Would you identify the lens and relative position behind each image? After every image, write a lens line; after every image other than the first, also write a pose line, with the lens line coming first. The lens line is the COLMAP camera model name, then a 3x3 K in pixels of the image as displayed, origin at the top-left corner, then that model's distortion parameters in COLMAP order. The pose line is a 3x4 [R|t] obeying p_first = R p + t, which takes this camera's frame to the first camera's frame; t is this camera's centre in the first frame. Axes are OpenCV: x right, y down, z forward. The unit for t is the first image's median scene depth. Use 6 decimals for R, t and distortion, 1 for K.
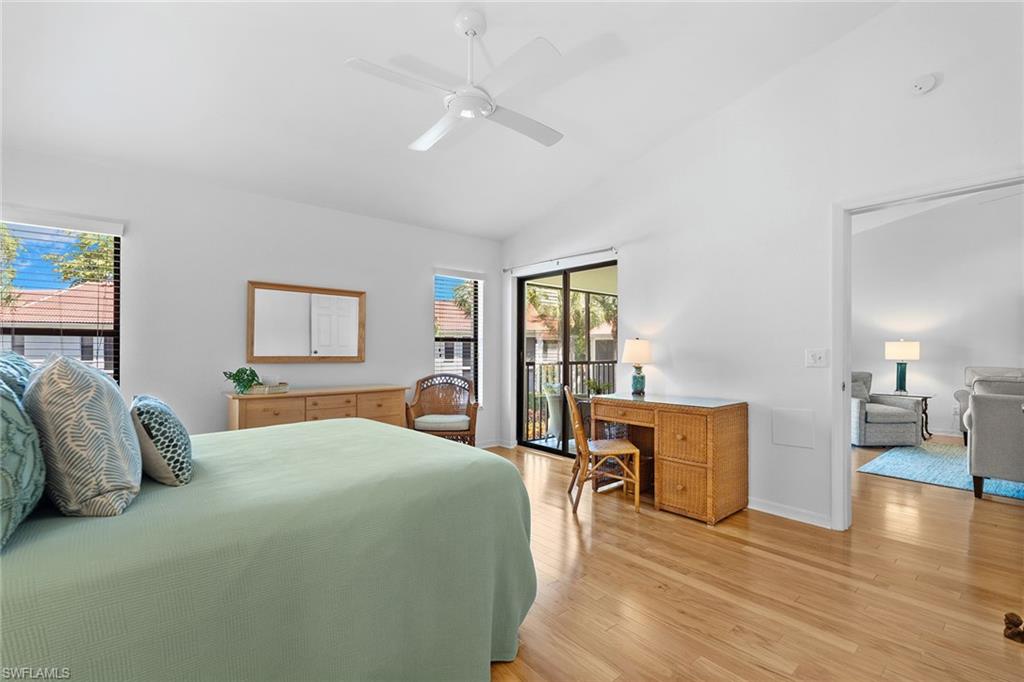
lens RADIAL K [[461.5, 0, 512.0], [0, 461.5, 341.0], [0, 0, 1]] dist [-0.000972, -0.000195]
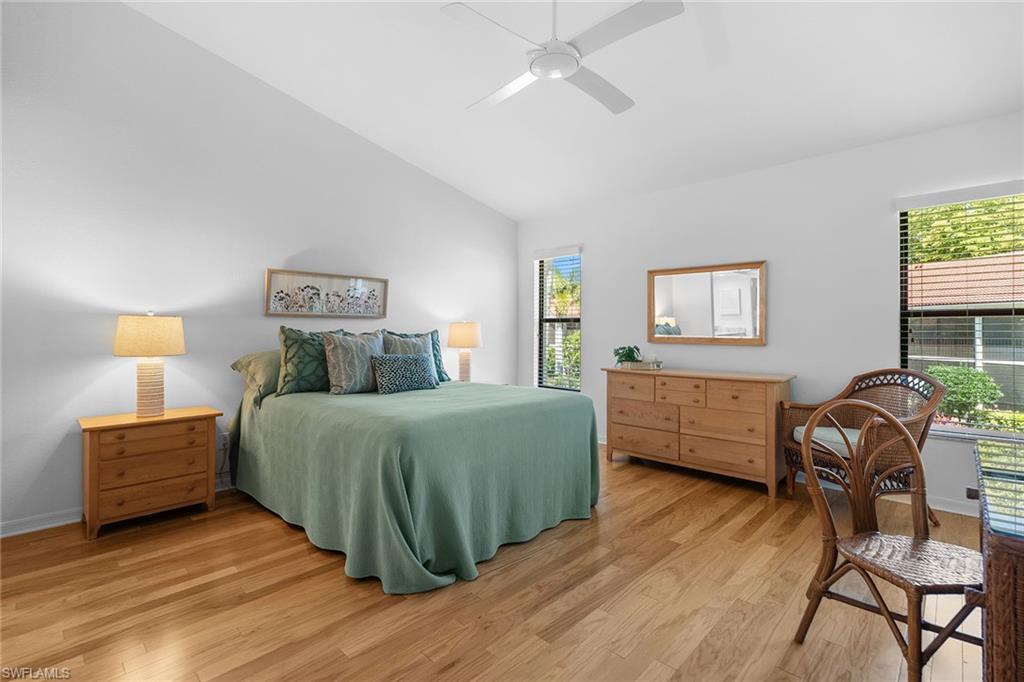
lens RADIAL K [[470.4, 0, 507.7], [0, 470.4, 324.4], [0, 0, 1]] dist [0.000286, 0.000215]
pose [[0.077926, -0.008222, -0.996925, 0.505152], [0.022789, 0.999719, -0.006464, 0.003184], [0.996699, -0.022215, 0.078091, 0.495297]]
